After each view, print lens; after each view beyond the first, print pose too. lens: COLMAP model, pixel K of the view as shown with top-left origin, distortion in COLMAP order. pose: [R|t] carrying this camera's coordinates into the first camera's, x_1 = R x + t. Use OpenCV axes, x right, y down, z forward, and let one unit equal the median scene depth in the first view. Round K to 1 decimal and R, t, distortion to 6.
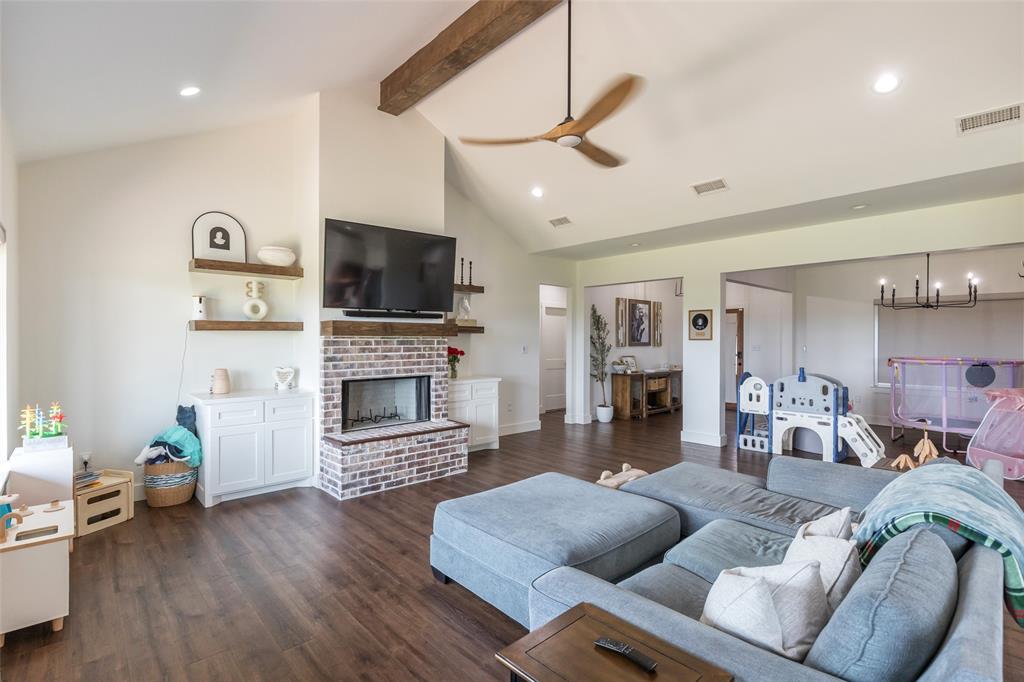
lens RADIAL K [[483.5, 0, 514.3], [0, 483.5, 341.6], [0, 0, 1]] dist [-0.000457, 0.000127]
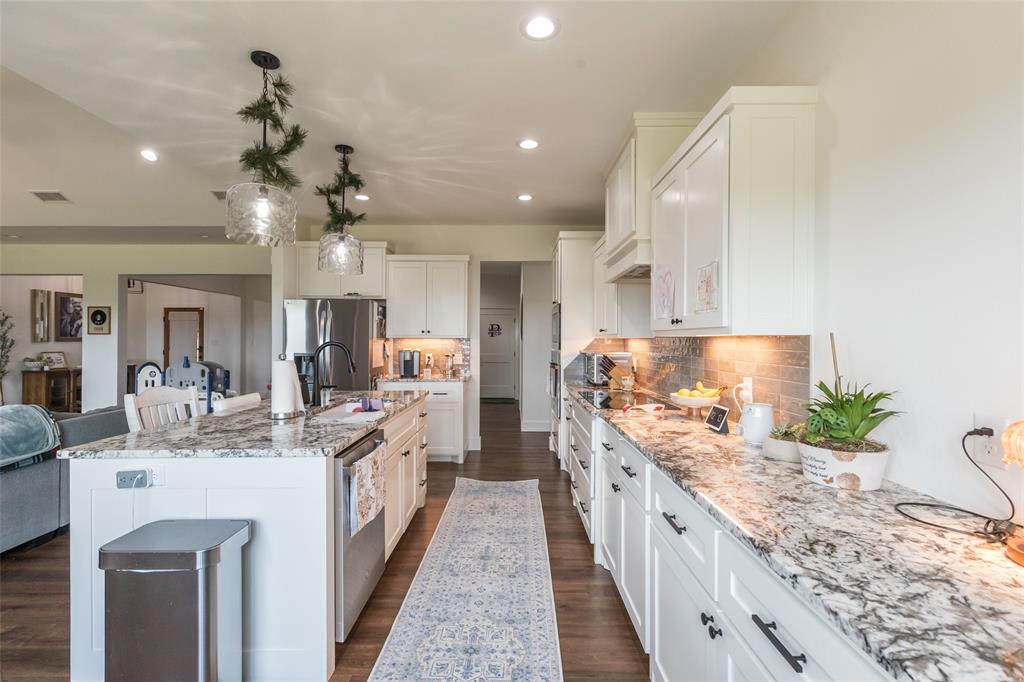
lens RADIAL K [[465.8, 0, 504.8], [0, 465.8, 336.4], [0, 0, 1]] dist [0.020167, -0.004838]
pose [[0.696702, 0.003235, 0.717354, 0.365253], [0.002506, 0.999973, -0.006944, 0.015304], [-0.717357, 0.006635, 0.696674, -0.540309]]
